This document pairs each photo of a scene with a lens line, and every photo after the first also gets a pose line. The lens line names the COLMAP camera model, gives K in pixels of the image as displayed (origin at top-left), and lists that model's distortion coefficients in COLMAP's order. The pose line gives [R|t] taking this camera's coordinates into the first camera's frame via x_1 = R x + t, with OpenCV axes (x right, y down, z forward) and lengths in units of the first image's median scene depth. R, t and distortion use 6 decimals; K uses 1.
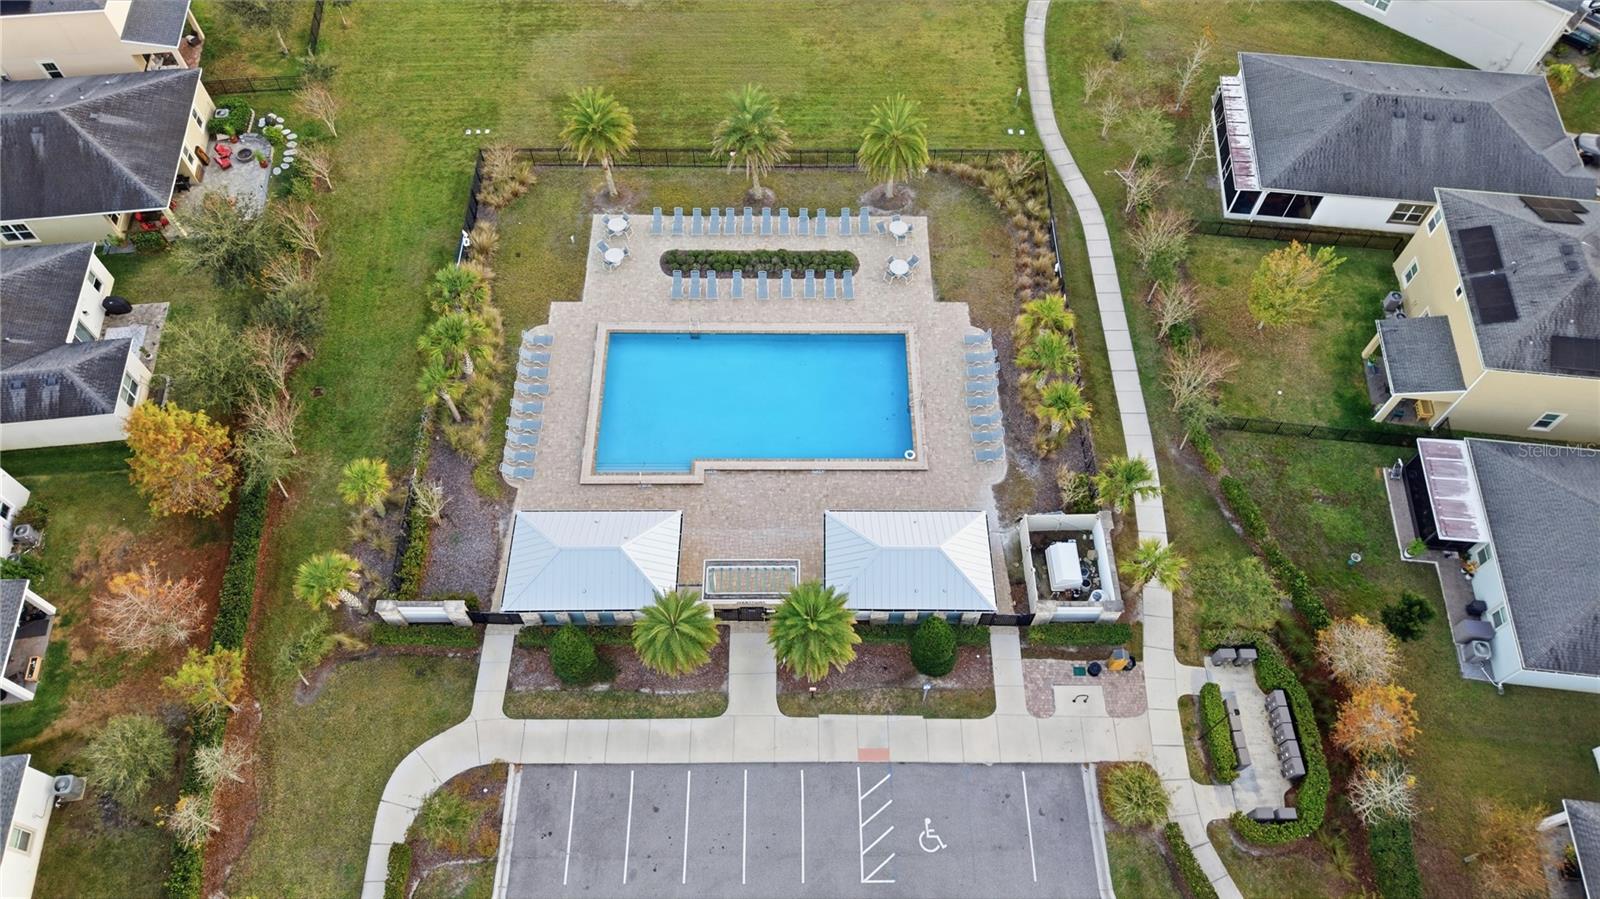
lens RADIAL K [[1076.4, 0, 800.0], [0, 1076.4, 449.5], [0, 0, 1]] dist [-0.018687, 0.008643]
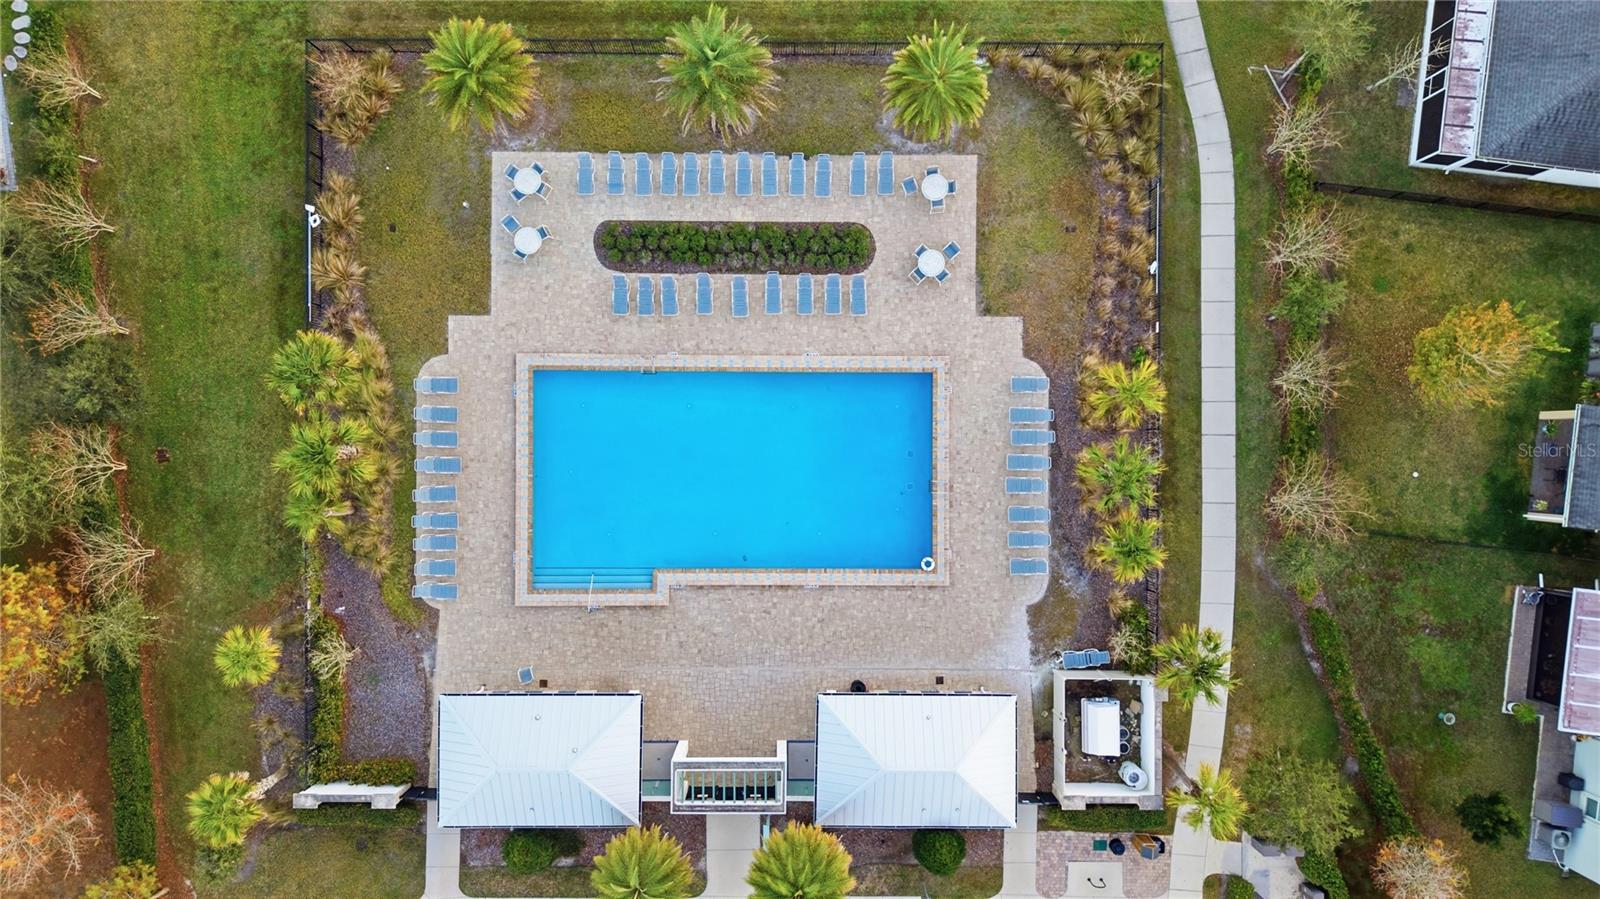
lens RADIAL K [[1076.4, 0, 800.0], [0, 1076.4, 449.5], [0, 0, 1]] dist [-0.018687, 0.008643]
pose [[0.999963, 0.008557, -0.000341, 0.007379], [-0.007139, 0.854939, 0.518679, -0.464259], [0.004730, -0.518657, 0.854969, 0.354545]]
